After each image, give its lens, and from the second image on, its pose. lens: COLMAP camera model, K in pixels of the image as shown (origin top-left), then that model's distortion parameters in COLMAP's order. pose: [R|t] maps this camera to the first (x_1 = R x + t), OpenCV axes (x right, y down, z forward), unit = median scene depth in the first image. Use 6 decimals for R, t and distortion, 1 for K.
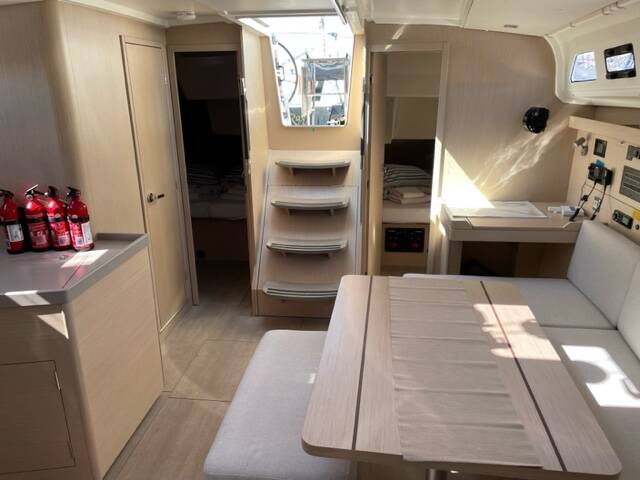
lens RADIAL K [[477.8, 0, 320.1], [0, 477.8, 239.4], [0, 0, 1]] dist [0.075817, -0.098538]
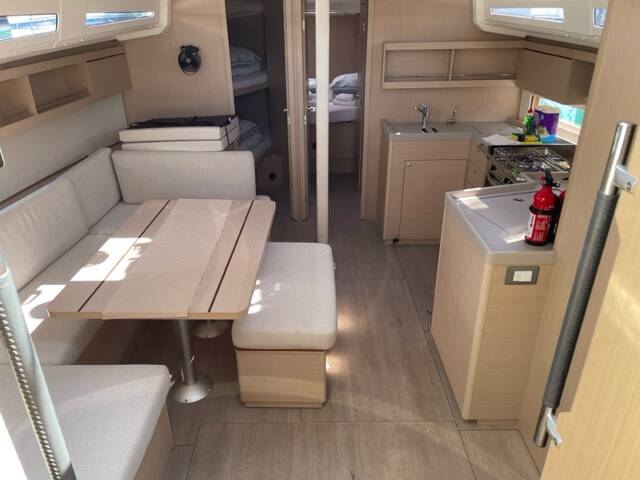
lens RADIAL K [[477.8, 0, 315.9], [0, 477.8, 243.2], [0, 0, 1]] dist [0.075817, -0.098538]
pose [[-0.993711, 0.063911, -0.091947, -0.002815], [-0.018838, 0.714004, 0.699888, -0.699712], [0.110381, 0.697218, -0.708310, 1.850981]]
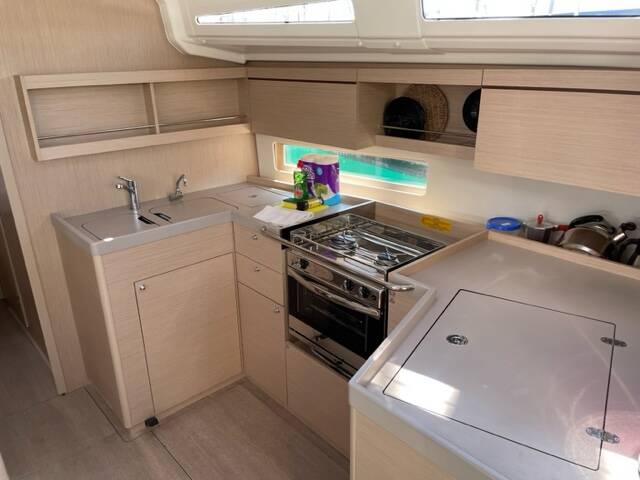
lens RADIAL K [[477.8, 0, 307.8], [0, 477.8, 244.3], [0, 0, 1]] dist [0.075817, -0.098538]
pose [[-0.673773, 0.287477, -0.680725, -0.130034], [-0.208546, 0.809794, 0.548400, -0.305469], [0.708900, 0.511459, -0.485665, 1.018774]]
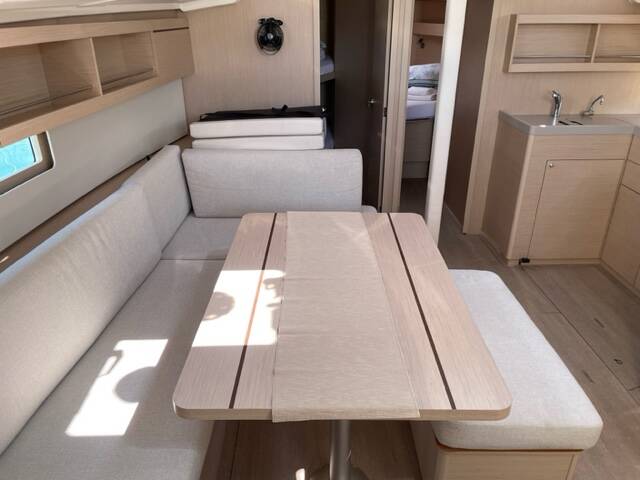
lens RADIAL K [[477.8, 0, 322.3], [0, 477.8, 242.0], [0, 0, 1]] dist [0.075817, -0.098538]
pose [[-0.990777, 0.068244, -0.117064, 0.345907], [-0.031025, 0.726721, 0.686232, -0.438235], [0.131904, 0.683534, -0.717901, 1.480533]]
